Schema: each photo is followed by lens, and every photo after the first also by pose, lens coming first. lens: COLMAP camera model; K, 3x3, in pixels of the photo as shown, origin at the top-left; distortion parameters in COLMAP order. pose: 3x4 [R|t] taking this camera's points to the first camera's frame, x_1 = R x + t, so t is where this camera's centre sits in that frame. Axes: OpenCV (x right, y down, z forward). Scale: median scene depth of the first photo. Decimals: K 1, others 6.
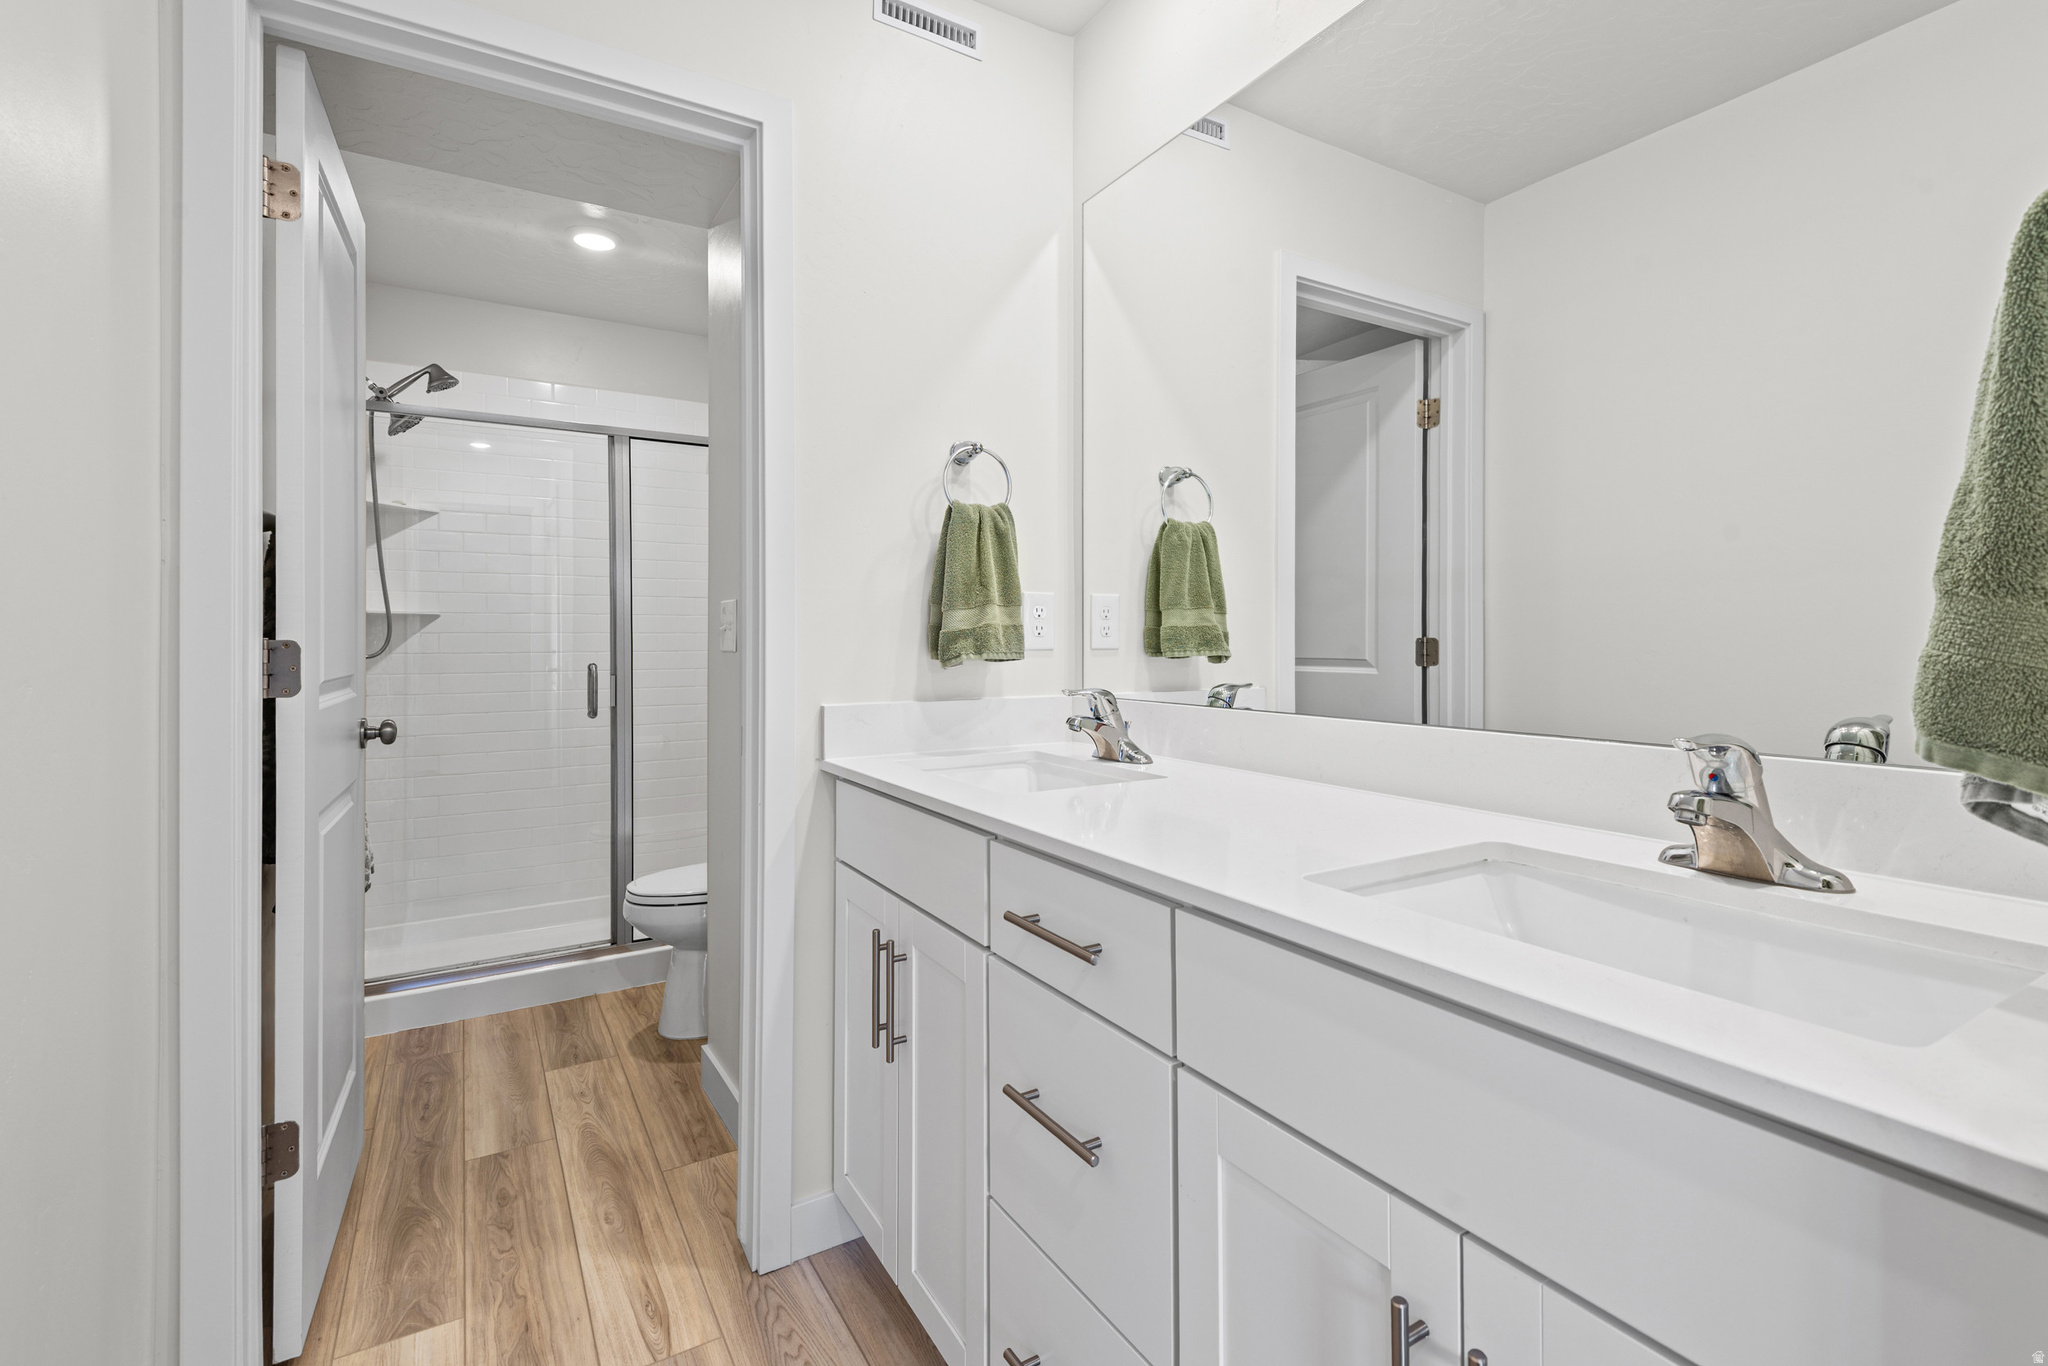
lens RADIAL K [[930.4, 0, 1018.6], [0, 930.4, 636.1], [0, 0, 1]] dist [0.001462, 0.000183]
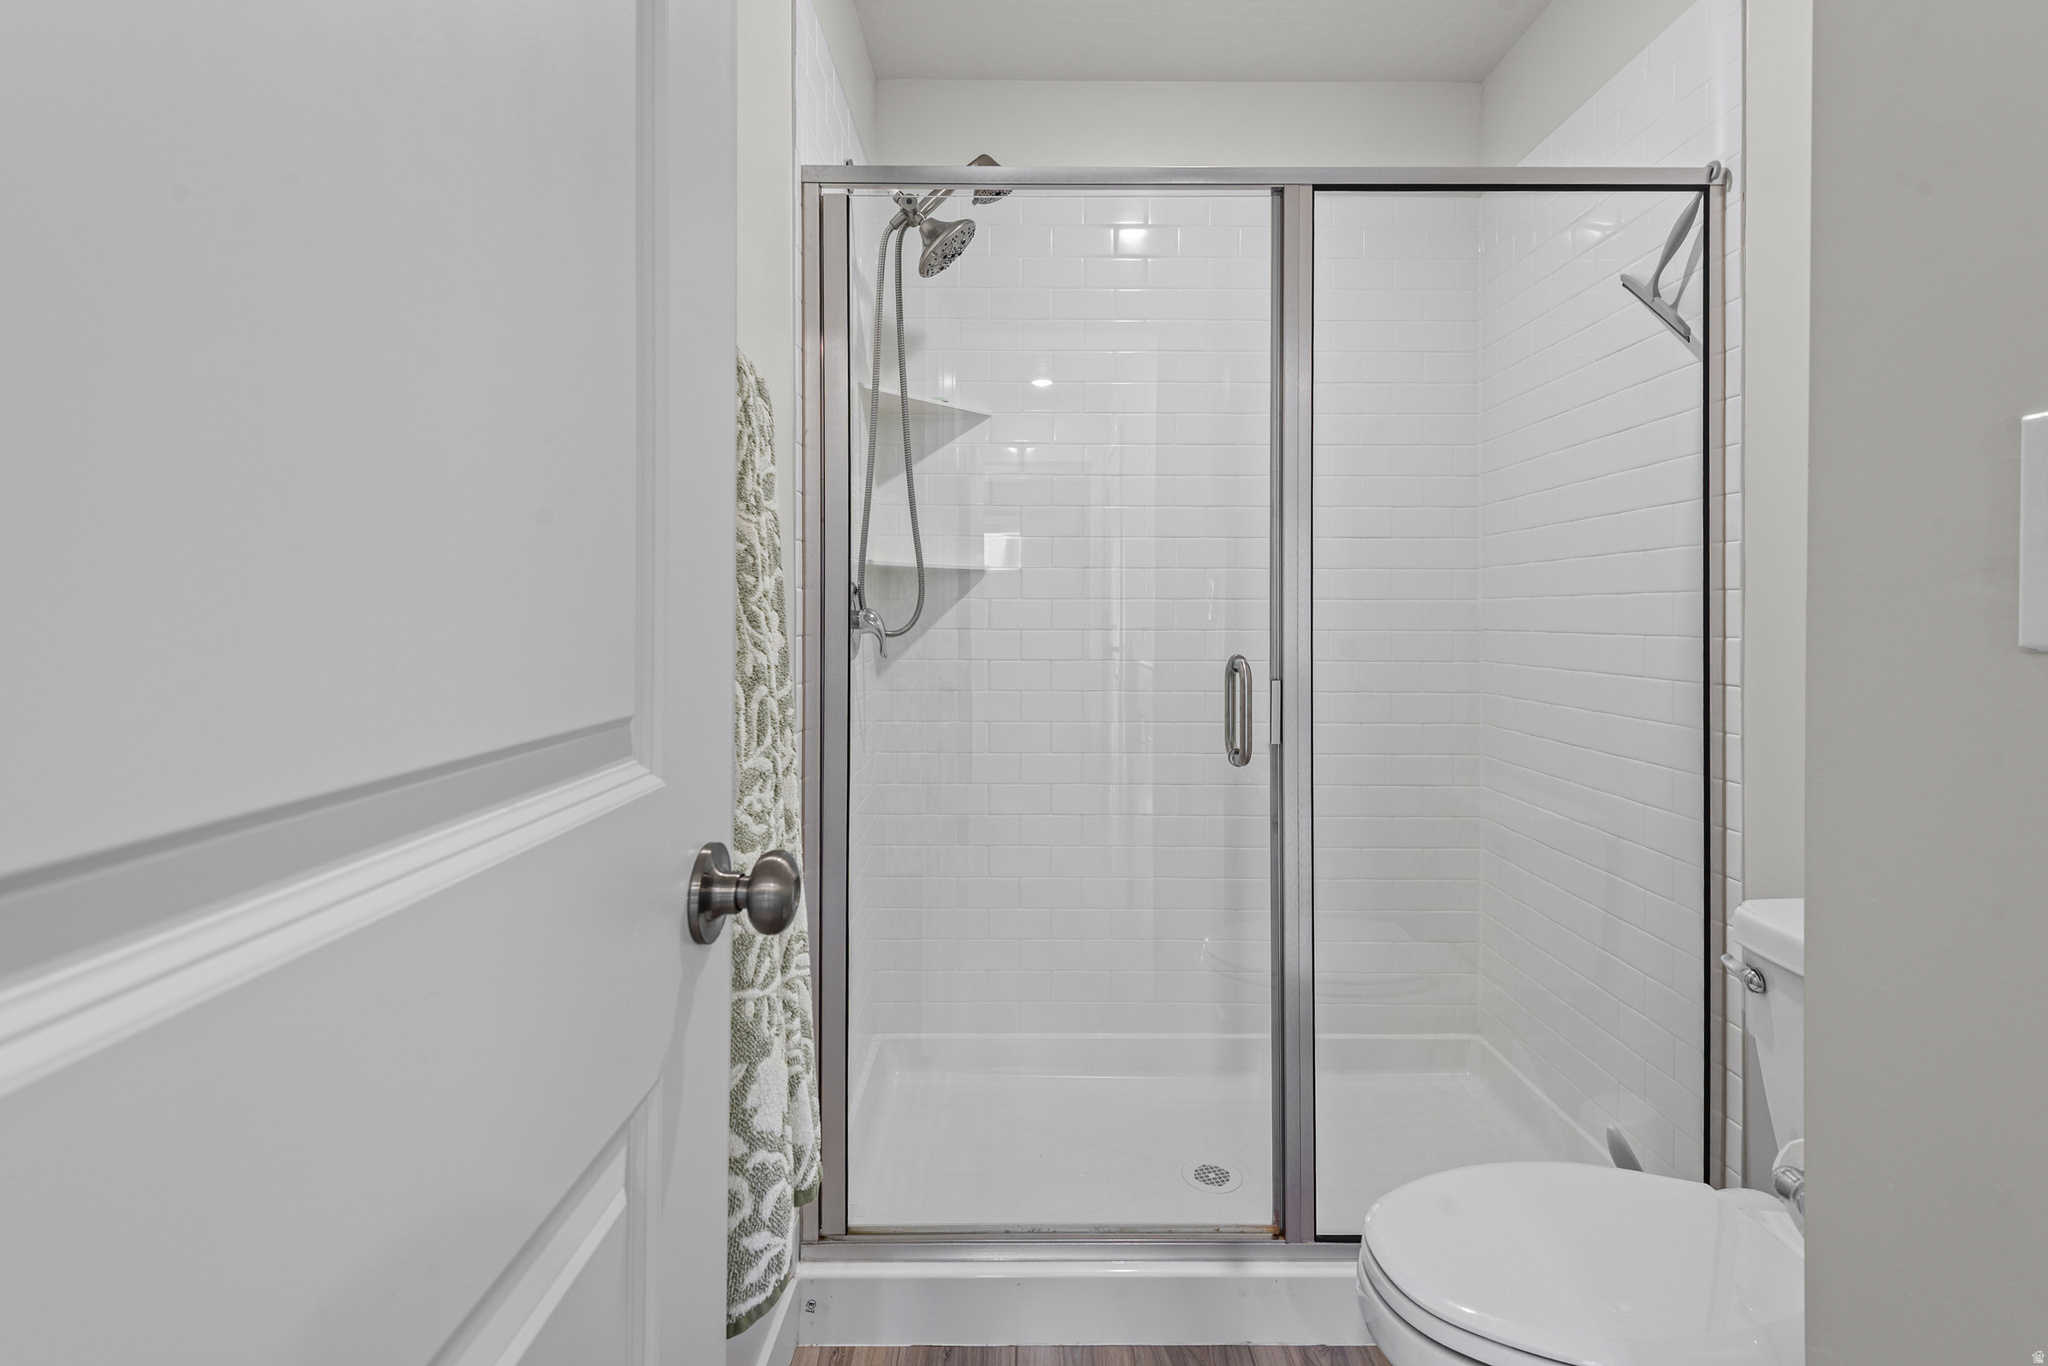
lens RADIAL K [[930.4, 0, 1040.1], [0, 930.4, 614.0], [0, 0, 1]] dist [0.001462, 0.000183]
pose [[0.861174, 0.003226, -0.508301, -0.292871], [-0.003507, 0.999994, 0.000405, 0.007297], [0.508299, 0.001434, 0.861180, 0.511789]]
